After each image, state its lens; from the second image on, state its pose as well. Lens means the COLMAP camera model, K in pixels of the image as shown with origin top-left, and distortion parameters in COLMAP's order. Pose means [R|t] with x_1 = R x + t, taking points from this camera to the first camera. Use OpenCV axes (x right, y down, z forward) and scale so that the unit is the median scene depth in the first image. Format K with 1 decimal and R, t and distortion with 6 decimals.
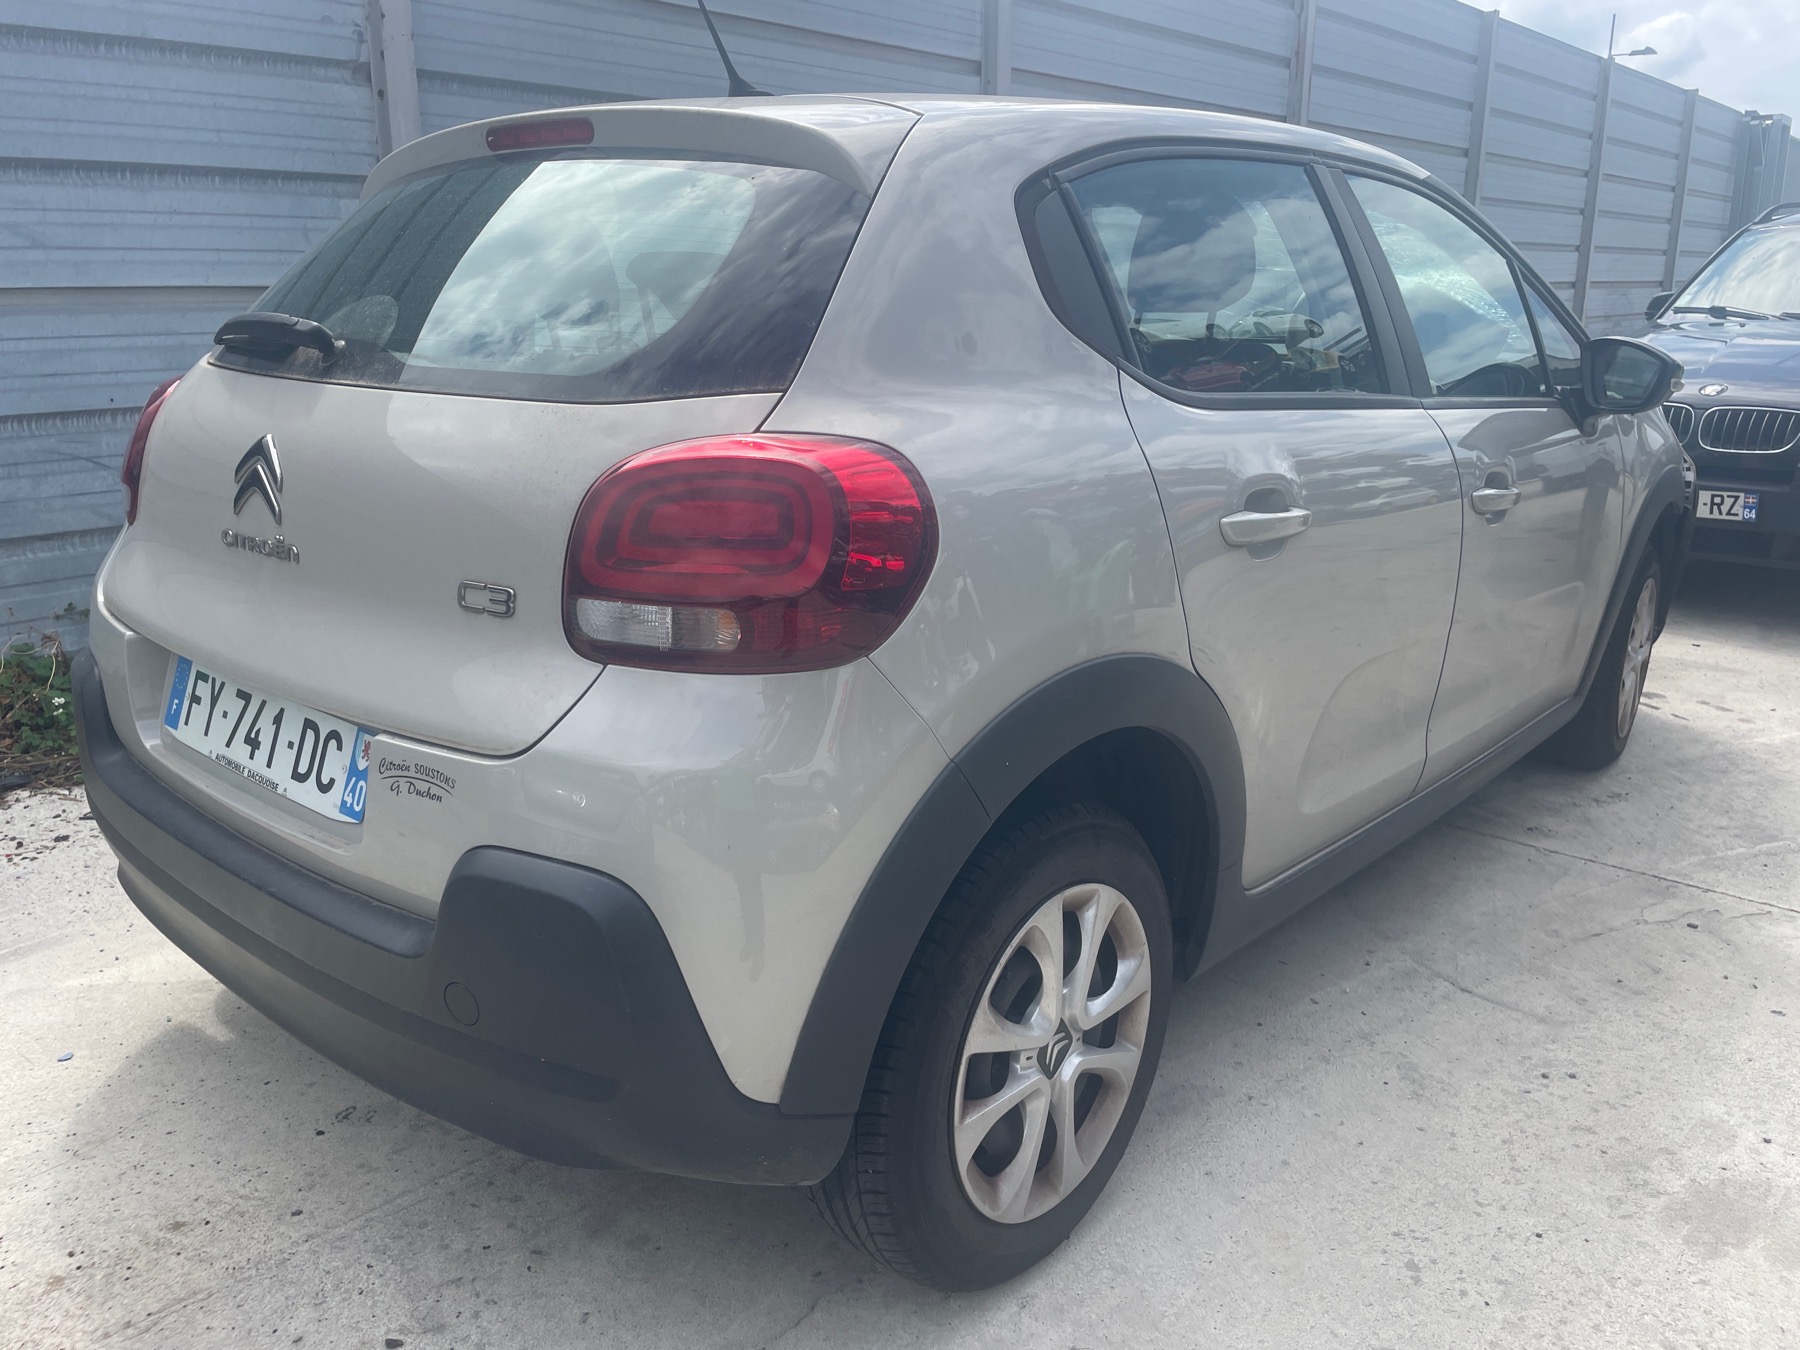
lens RADIAL K [[1369.1, 0, 886.0], [0, 1369.1, 648.4], [0, 0, 1]] dist [0.088886, -0.119175]
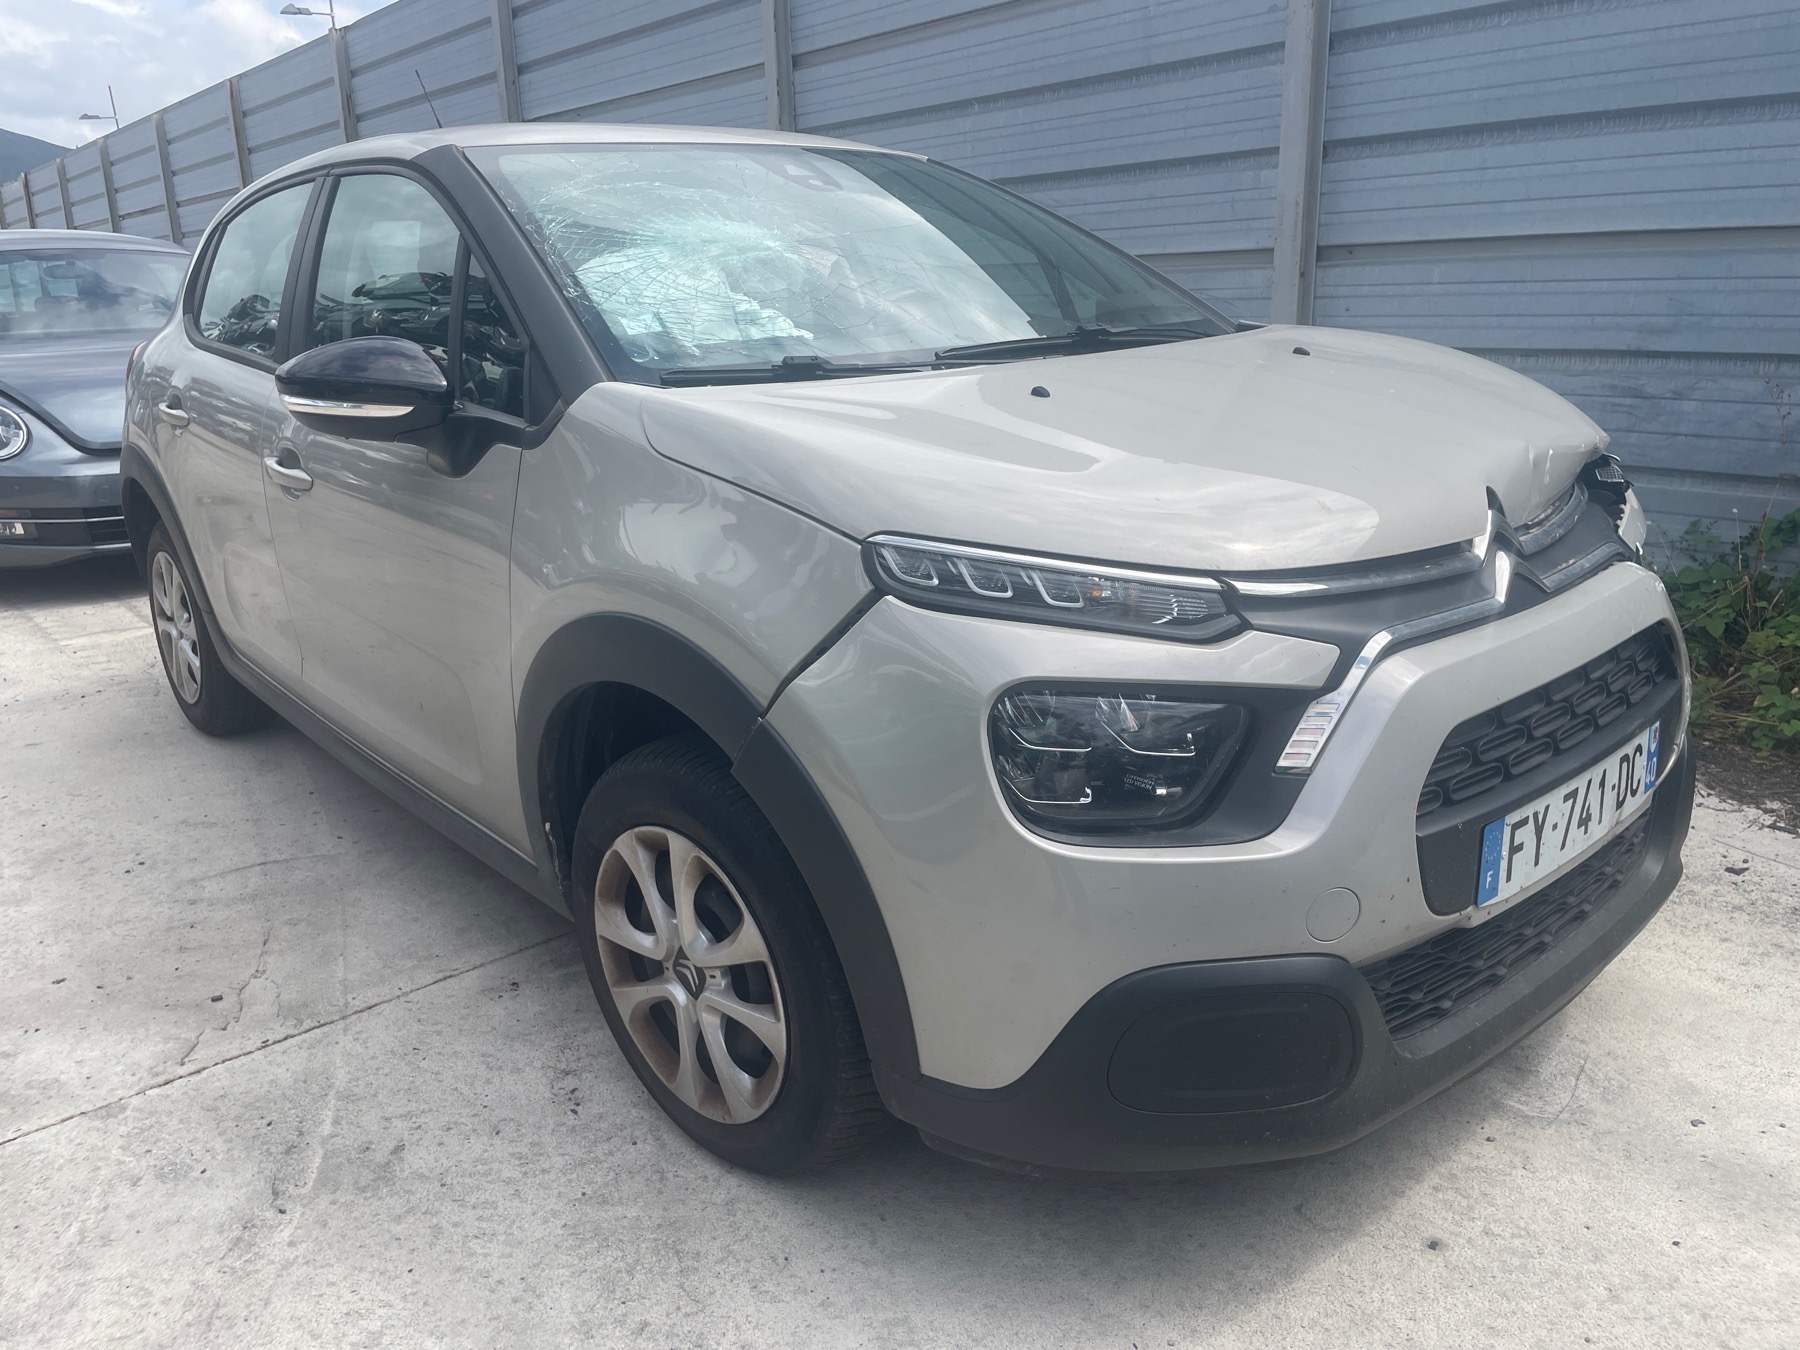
lens RADIAL K [[1367.4, 0, 909.3], [0, 1367.4, 655.2], [0, 0, 1]] dist [0.083185, -0.107472]
pose [[-0.138182, 0.273897, -0.951781, 1.418629], [-0.222082, 0.927959, 0.299284, -0.401209], [0.965187, 0.252729, -0.067400, 1.558522]]
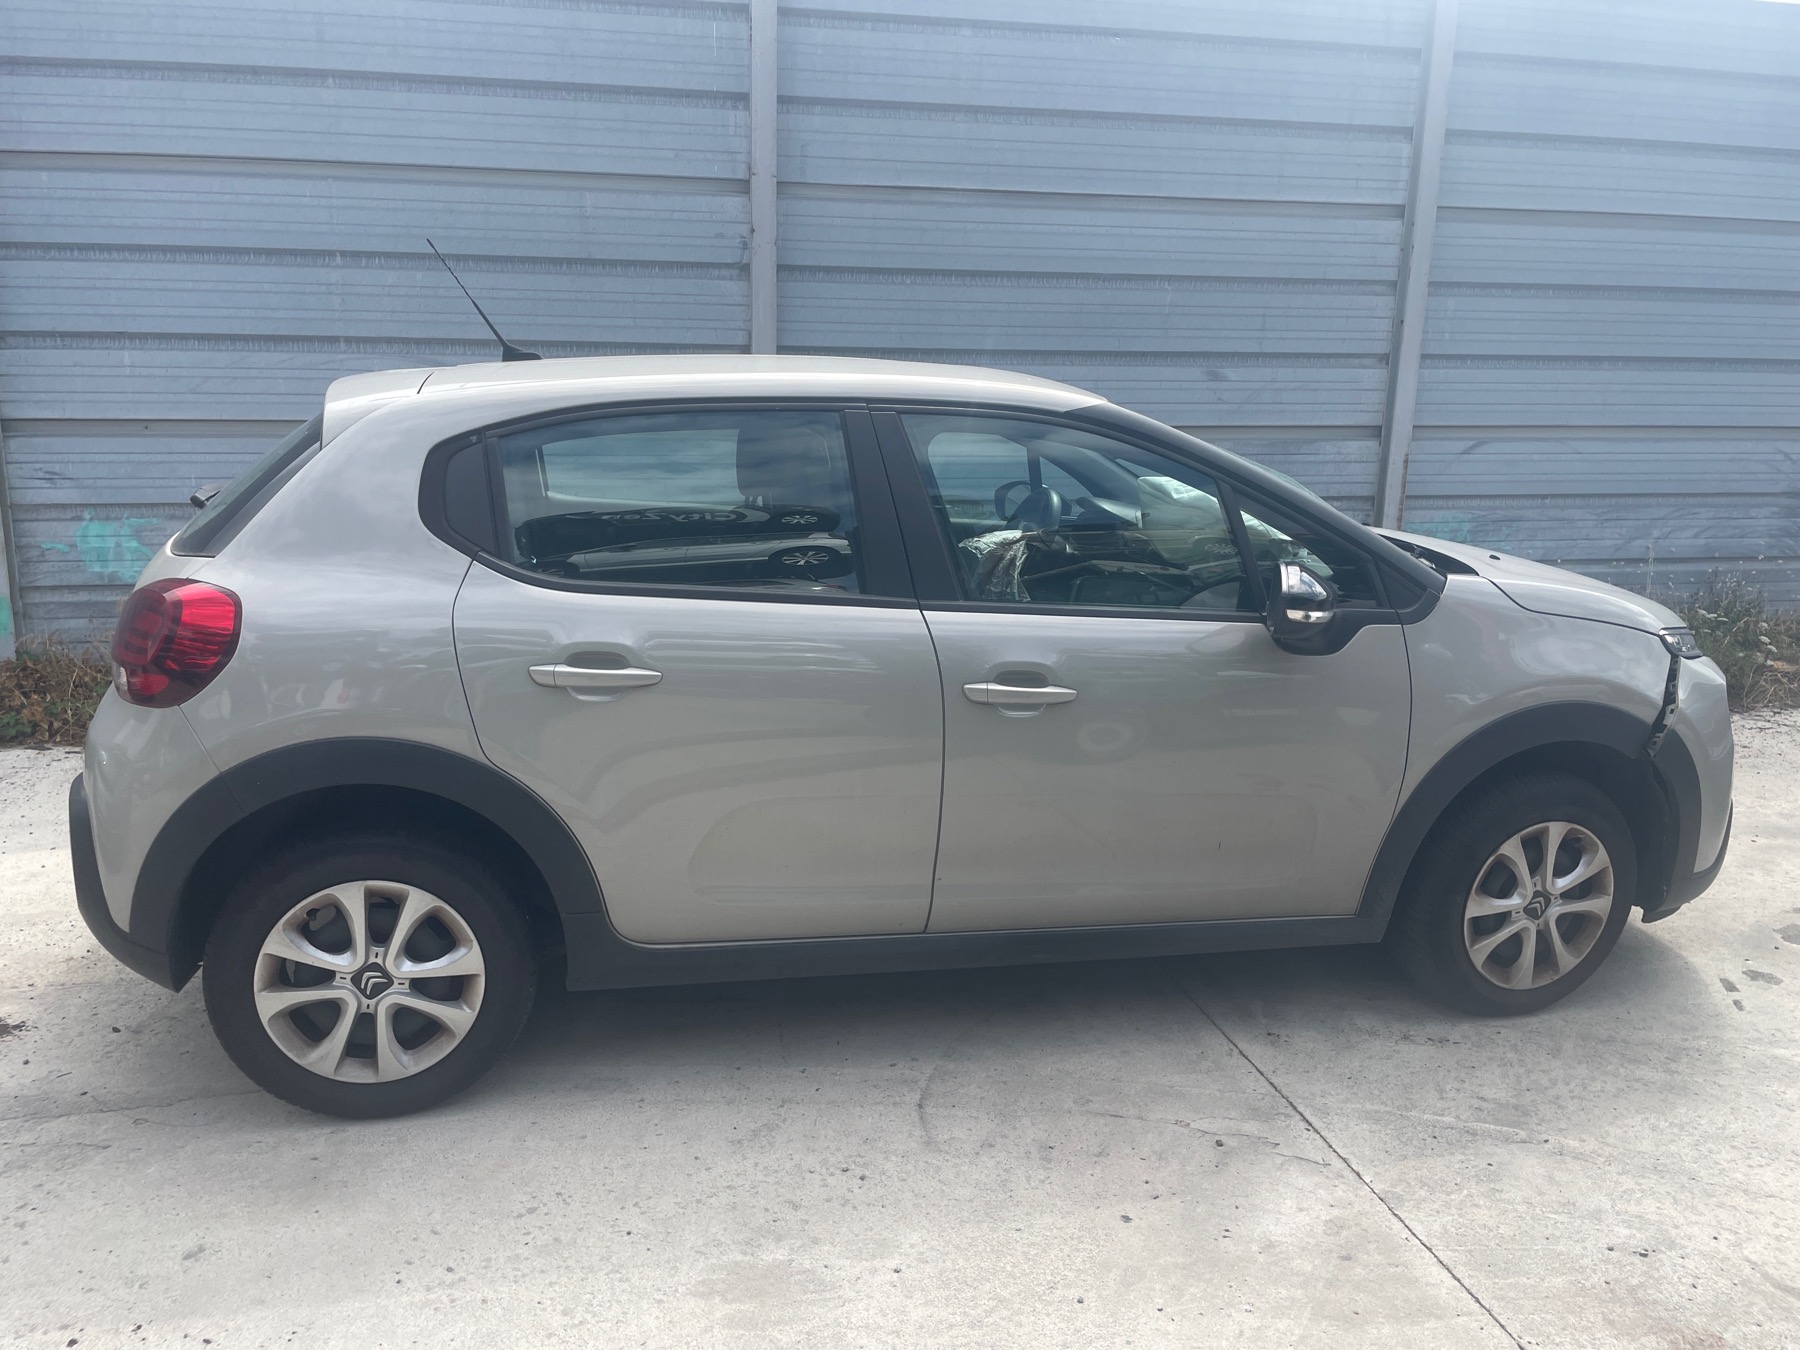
lens RADIAL K [[1369.1, 0, 886.0], [0, 1369.1, 648.4], [0, 0, 1]] dist [0.088886, -0.119175]
pose [[0.804807, 0.140193, -0.576742, 0.998025], [-0.167685, 0.985825, 0.005637, -0.132769], [0.569357, 0.092174, 0.816907, 0.000214]]
